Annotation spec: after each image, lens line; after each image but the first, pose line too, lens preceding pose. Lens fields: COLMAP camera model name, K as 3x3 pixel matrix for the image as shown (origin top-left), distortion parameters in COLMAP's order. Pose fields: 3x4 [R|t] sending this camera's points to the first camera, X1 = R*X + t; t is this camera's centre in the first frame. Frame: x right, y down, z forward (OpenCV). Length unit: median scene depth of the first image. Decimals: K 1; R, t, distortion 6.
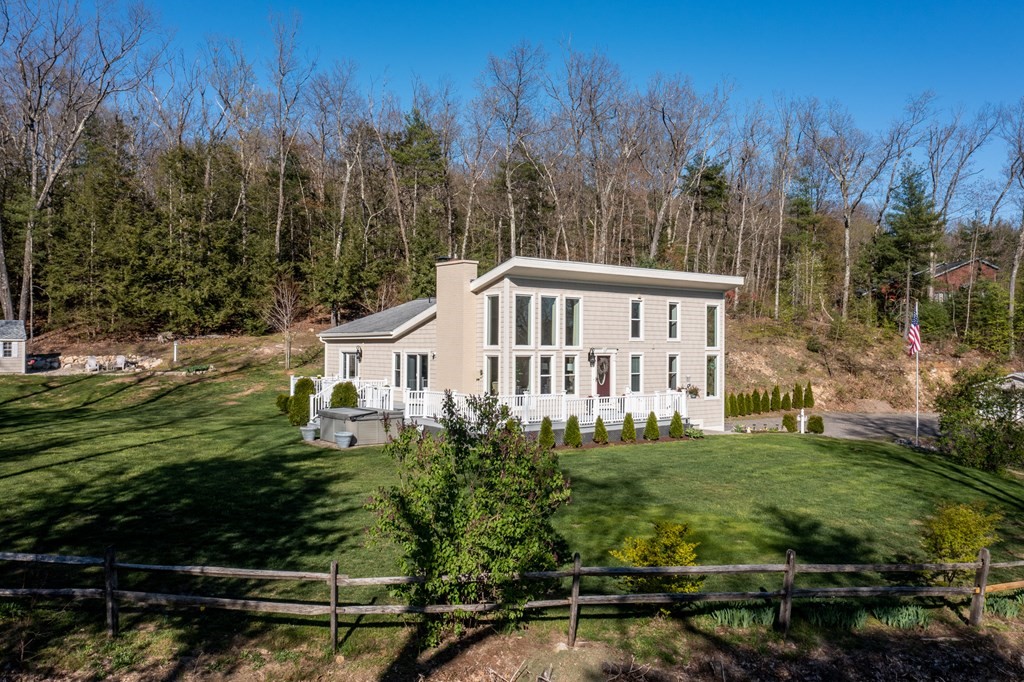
lens RADIAL K [[819.3, 0, 512.0], [0, 819.3, 341.0], [0, 0, 1]] dist [-0.000299, -0.007270]
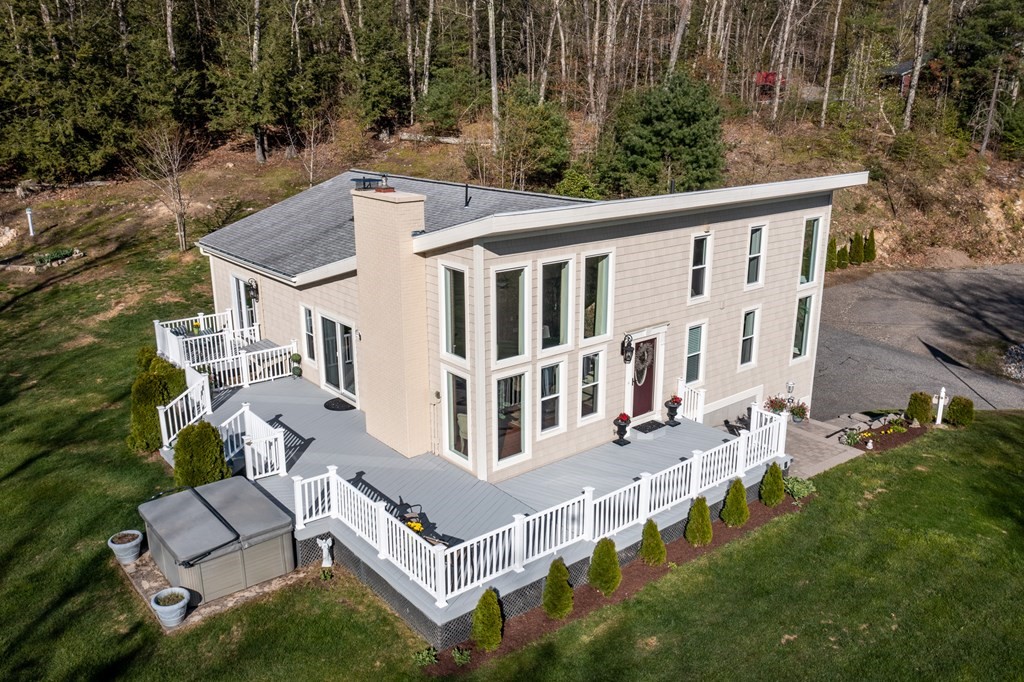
lens RADIAL K [[819.3, 0, 512.0], [0, 819.3, 341.0], [0, 0, 1]] dist [-0.000299, -0.007270]
pose [[0.999734, -0.015037, 0.017511, 0.004466], [0.009249, 0.956084, 0.292948, -0.149436], [-0.021147, -0.292708, 0.955968, 0.416655]]
